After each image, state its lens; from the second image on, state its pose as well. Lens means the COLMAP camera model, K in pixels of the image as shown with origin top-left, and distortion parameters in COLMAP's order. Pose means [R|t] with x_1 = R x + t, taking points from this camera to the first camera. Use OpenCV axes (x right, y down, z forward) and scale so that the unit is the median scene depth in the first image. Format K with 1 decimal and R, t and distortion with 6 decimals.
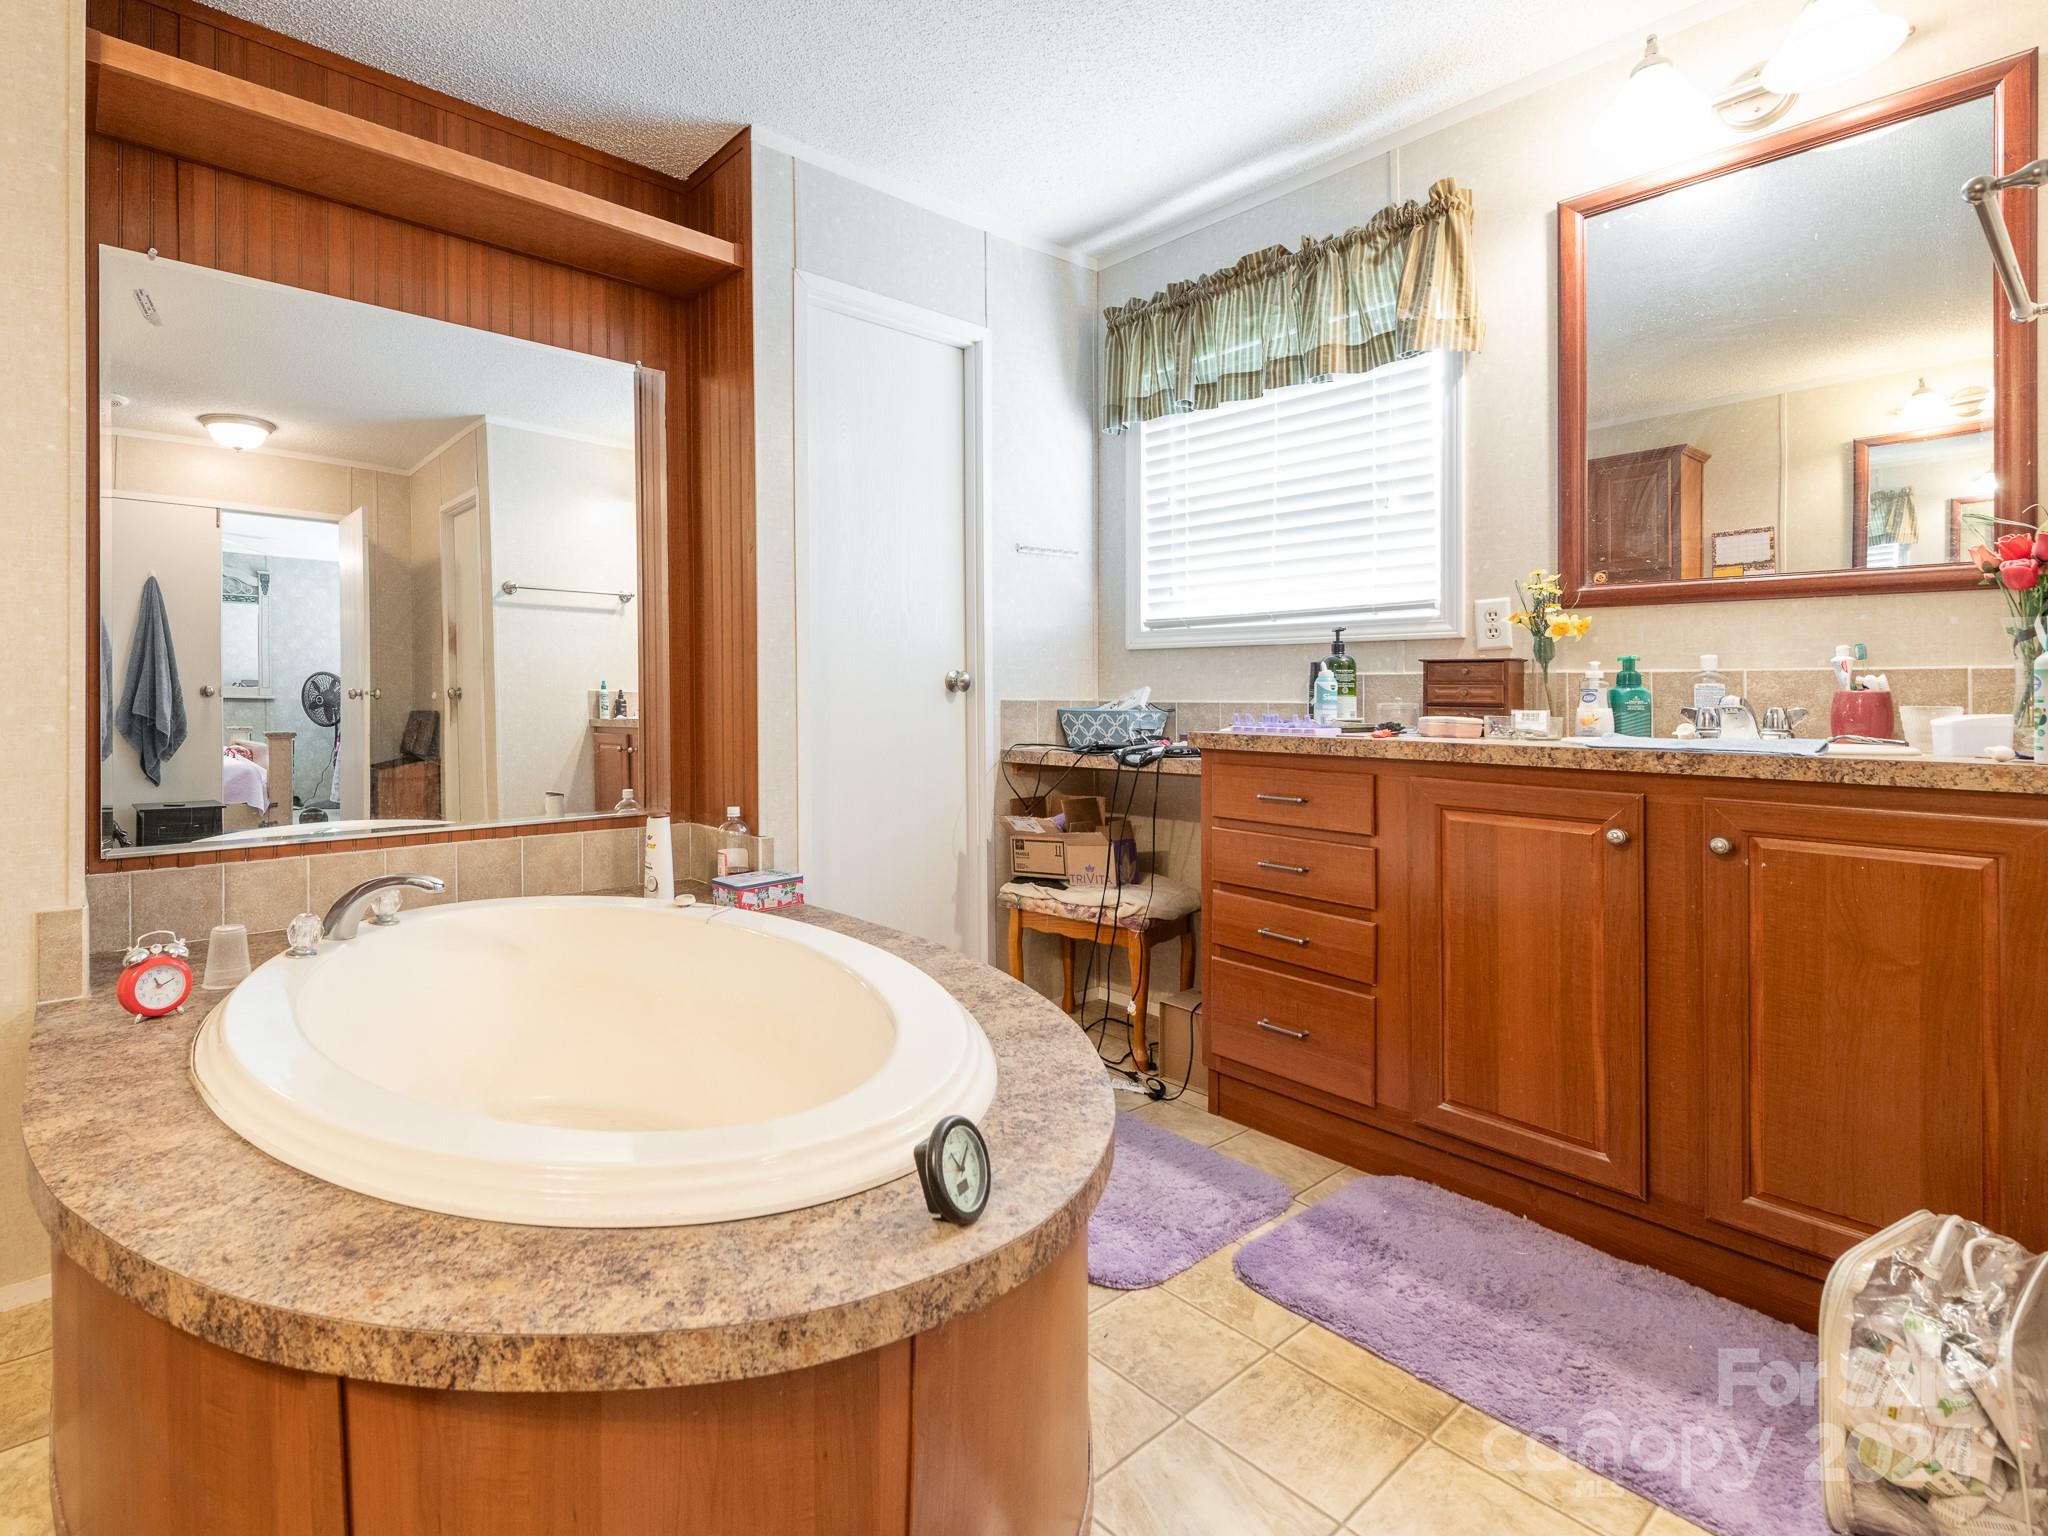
lens RADIAL K [[1021.4, 0, 1064.7], [0, 1021.4, 695.4], [0, 0, 1]] dist [-0.002265, -0.000119]
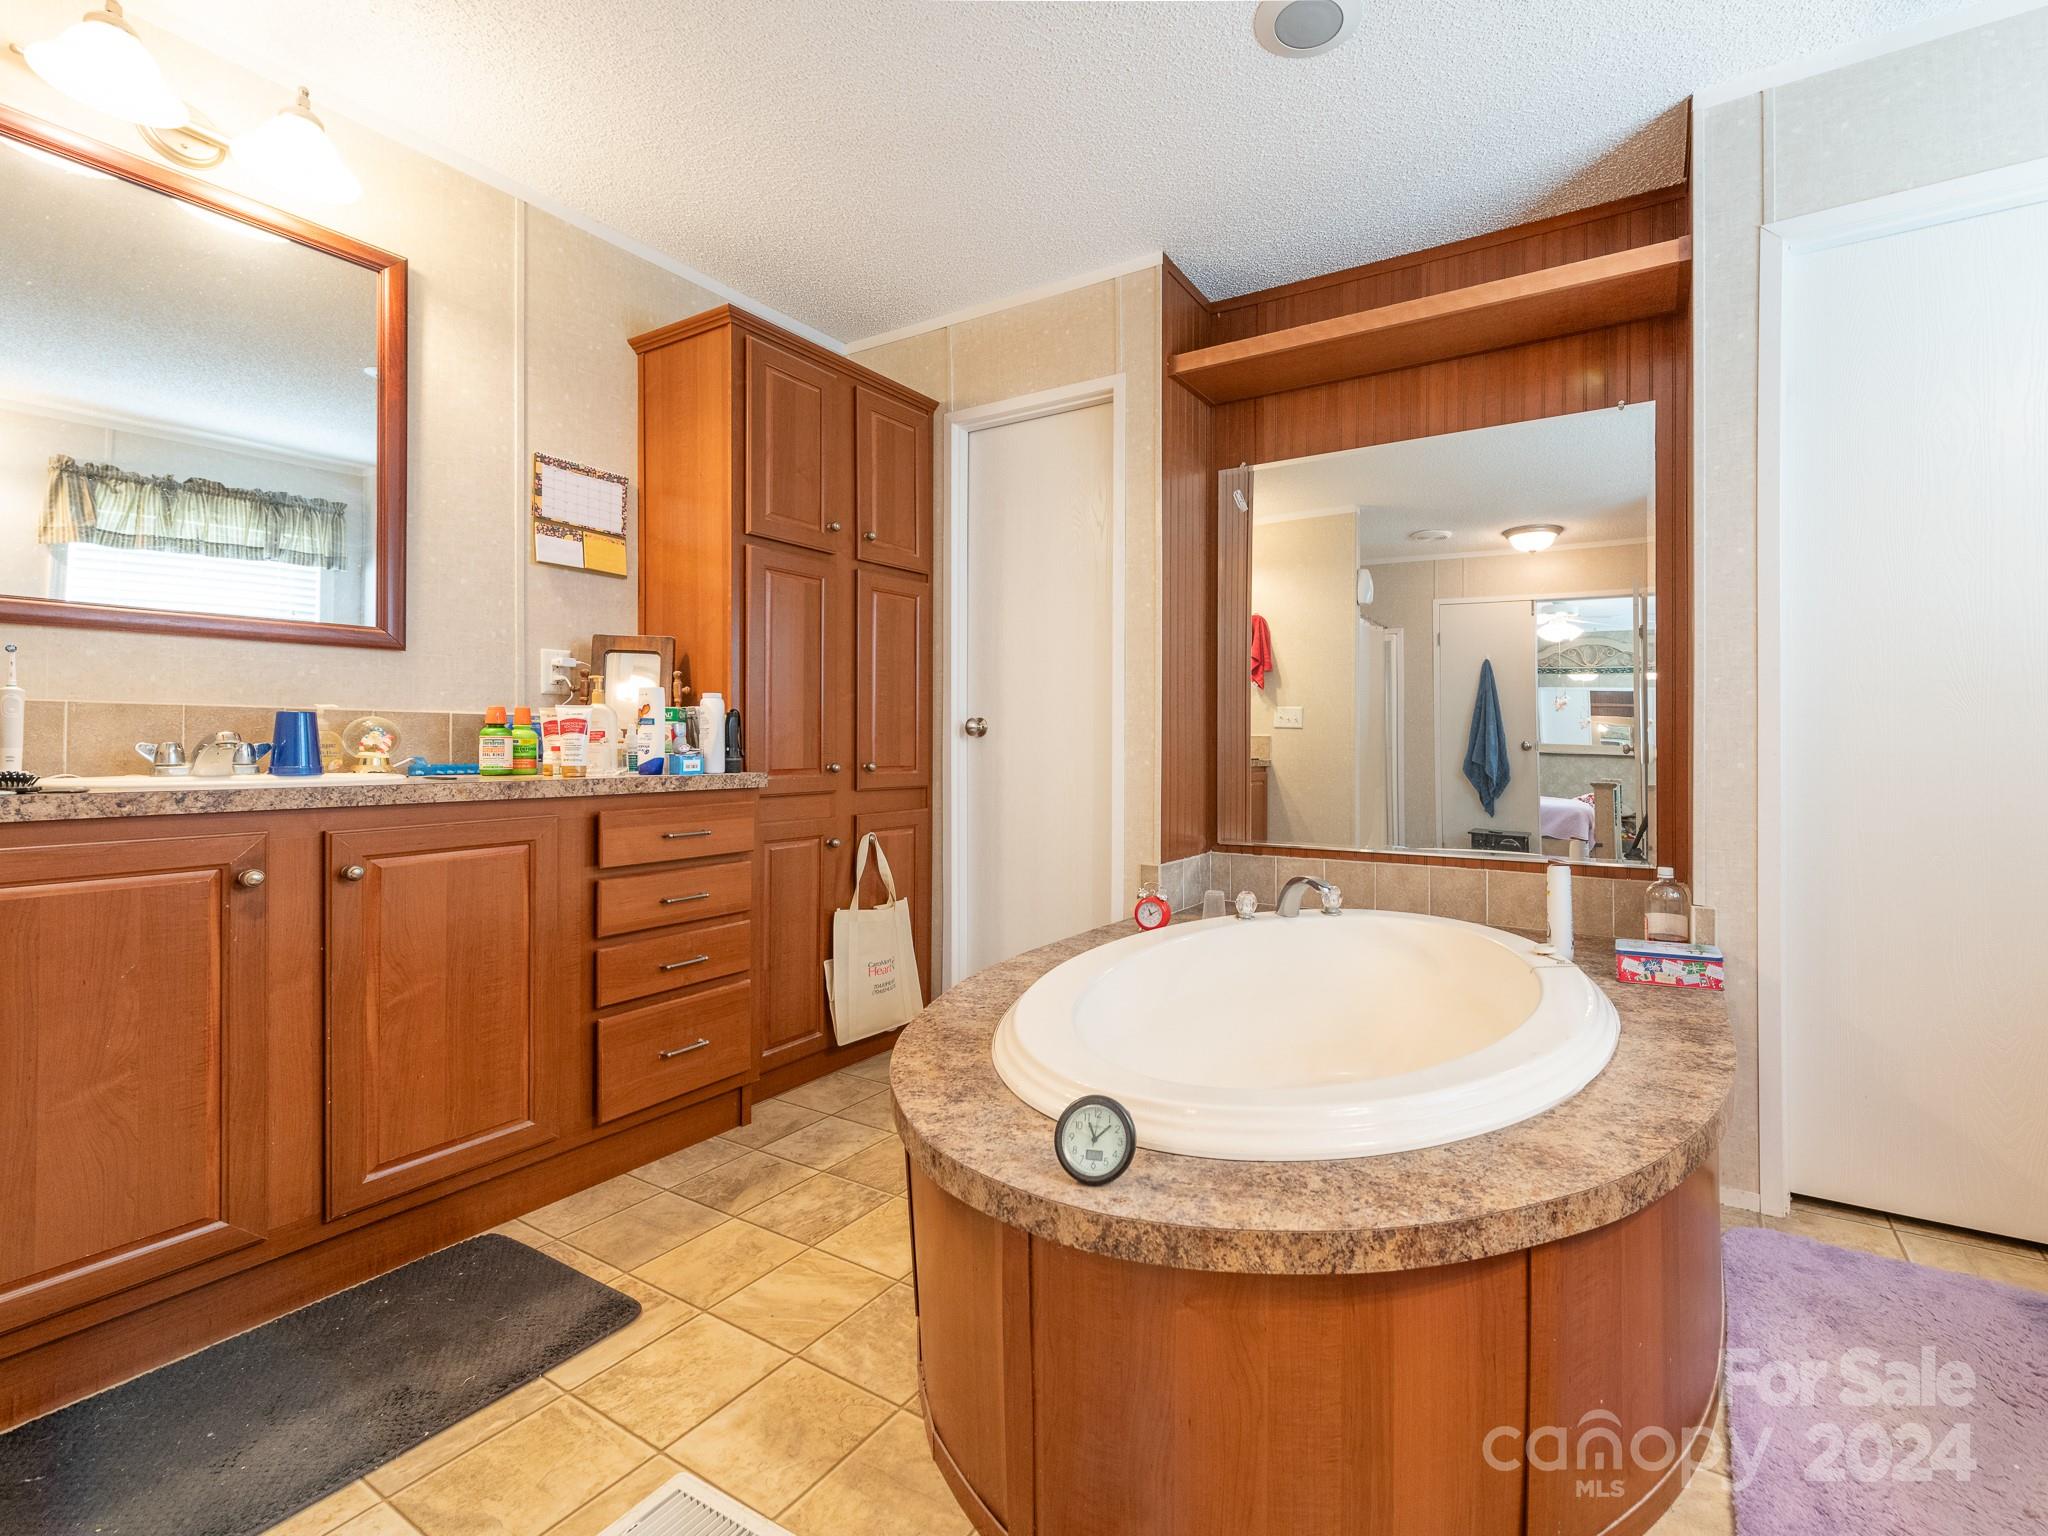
lens RADIAL K [[950.0, 0, 1026.4], [0, 950.0, 756.6], [0, 0, 1]] dist [-0.004670, -0.000877]
pose [[0.234734, 0.006562, -0.972037, 0.390575], [-0.002419, 0.999978, 0.006166, 0.008257], [0.972057, 0.000904, 0.234745, 0.280570]]
